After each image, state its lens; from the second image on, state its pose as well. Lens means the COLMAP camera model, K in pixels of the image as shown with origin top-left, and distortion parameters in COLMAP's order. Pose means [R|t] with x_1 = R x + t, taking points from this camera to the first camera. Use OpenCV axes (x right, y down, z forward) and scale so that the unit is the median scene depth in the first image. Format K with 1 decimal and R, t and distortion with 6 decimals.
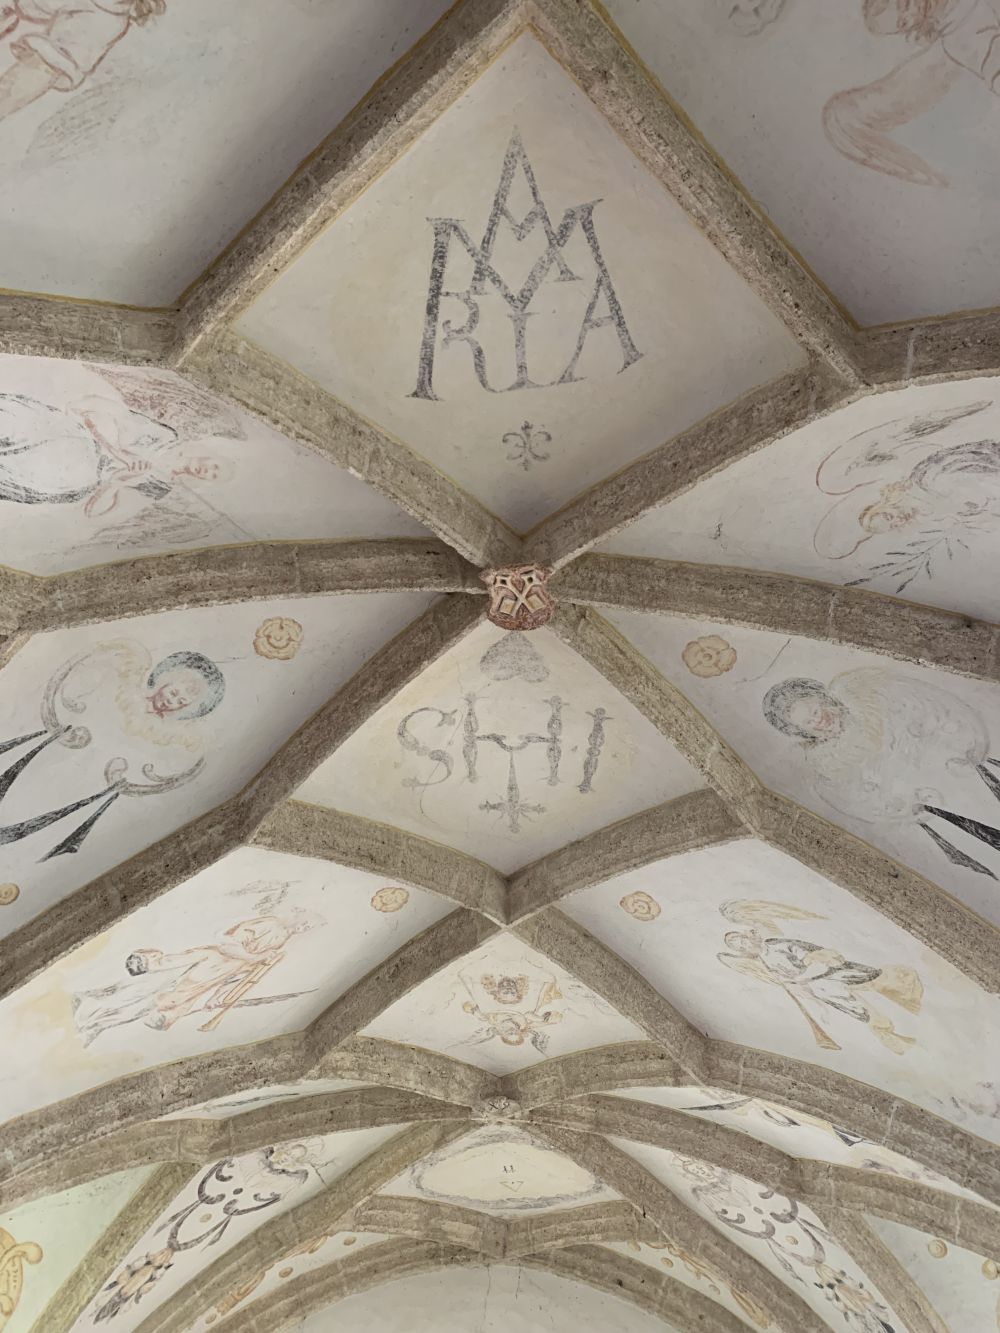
lens RADIAL K [[1009.3, 0, 506.3], [0, 1009.3, 648.7], [0, 0, 1]] dist [0.022818, -0.027419]
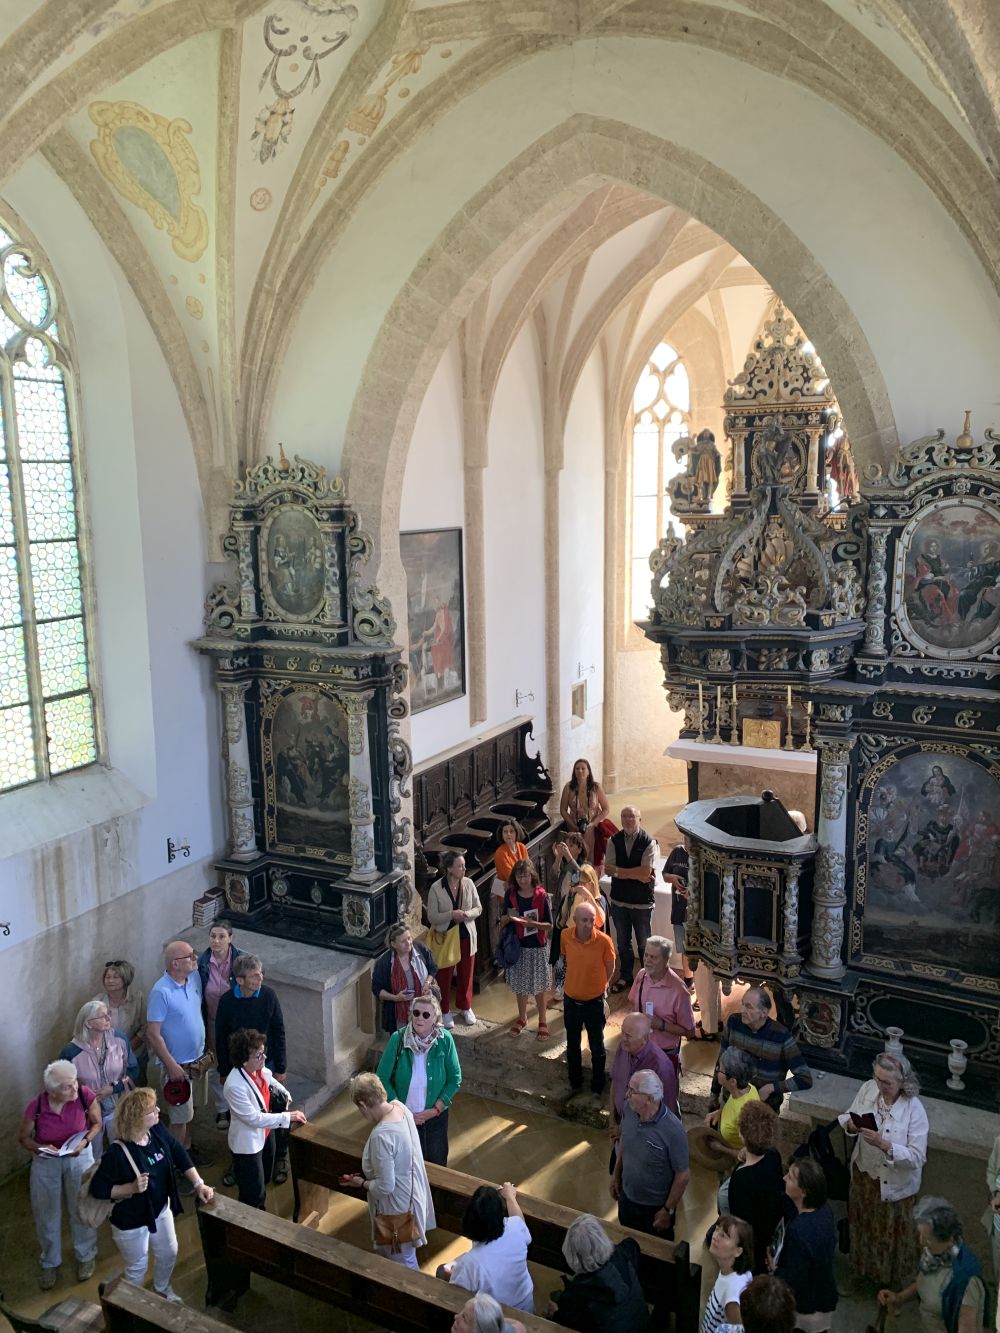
lens RADIAL K [[1009.3, 0, 511.4], [0, 1009.3, 659.8], [0, 0, 1]] dist [0.022818, -0.027419]
pose [[0.890839, 0.028602, -0.453418, 0.682061], [0.384591, 0.483825, 0.786132, 0.082289], [0.241860, -0.874698, 0.420010, -0.065906]]
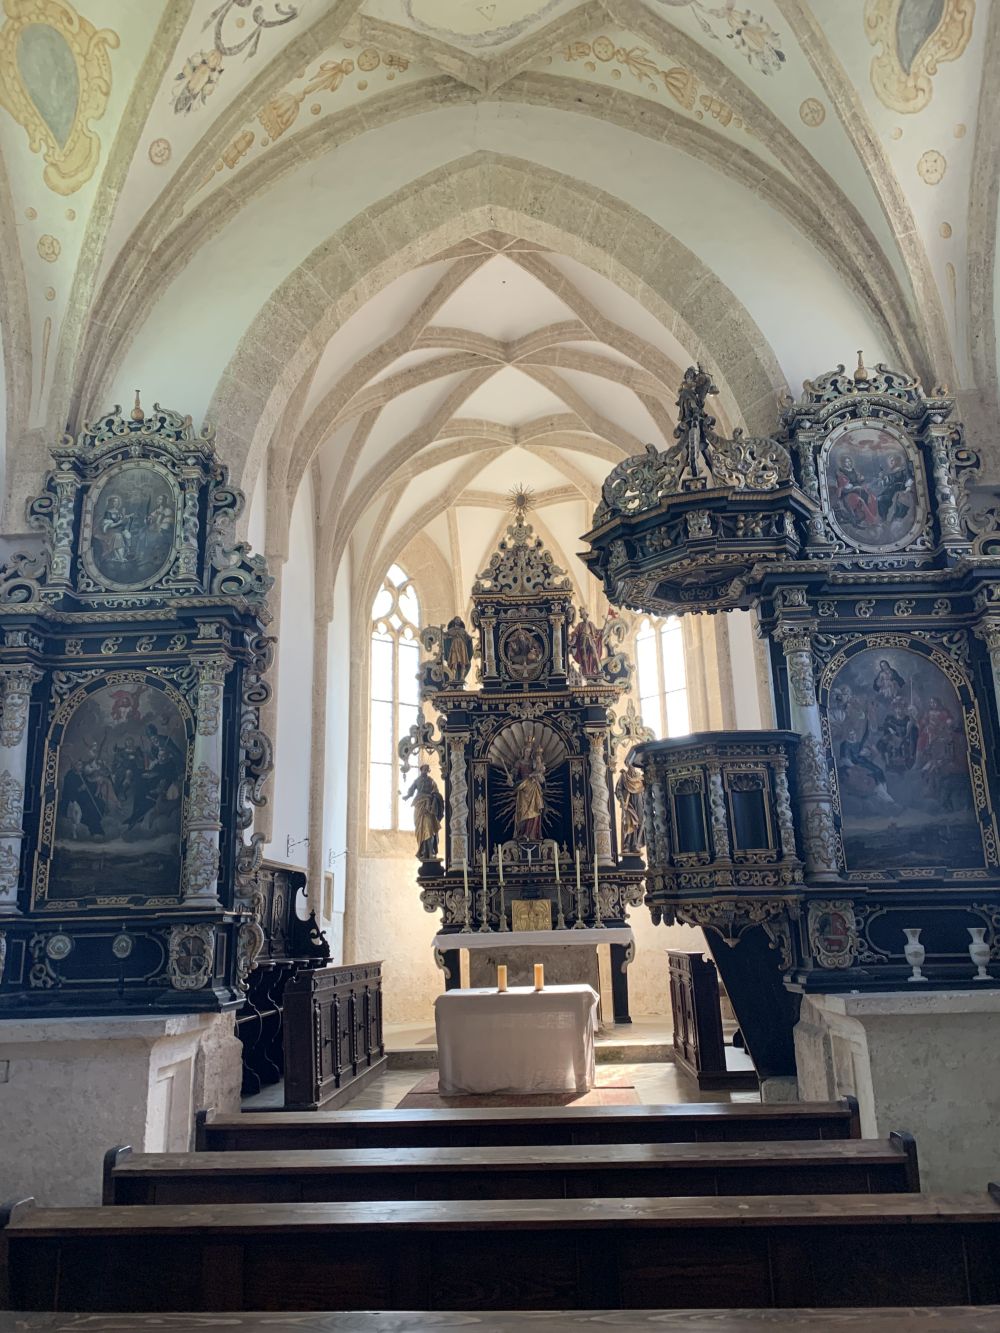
lens RADIAL K [[1009.3, 0, 510.6], [0, 1009.3, 667.4], [0, 0, 1]] dist [0.022818, -0.027419]
pose [[0.996732, -0.073968, -0.032472, 0.023593], [0.078543, 0.793394, 0.603620, 0.642238], [-0.018885, -0.604198, 0.796610, -0.667039]]
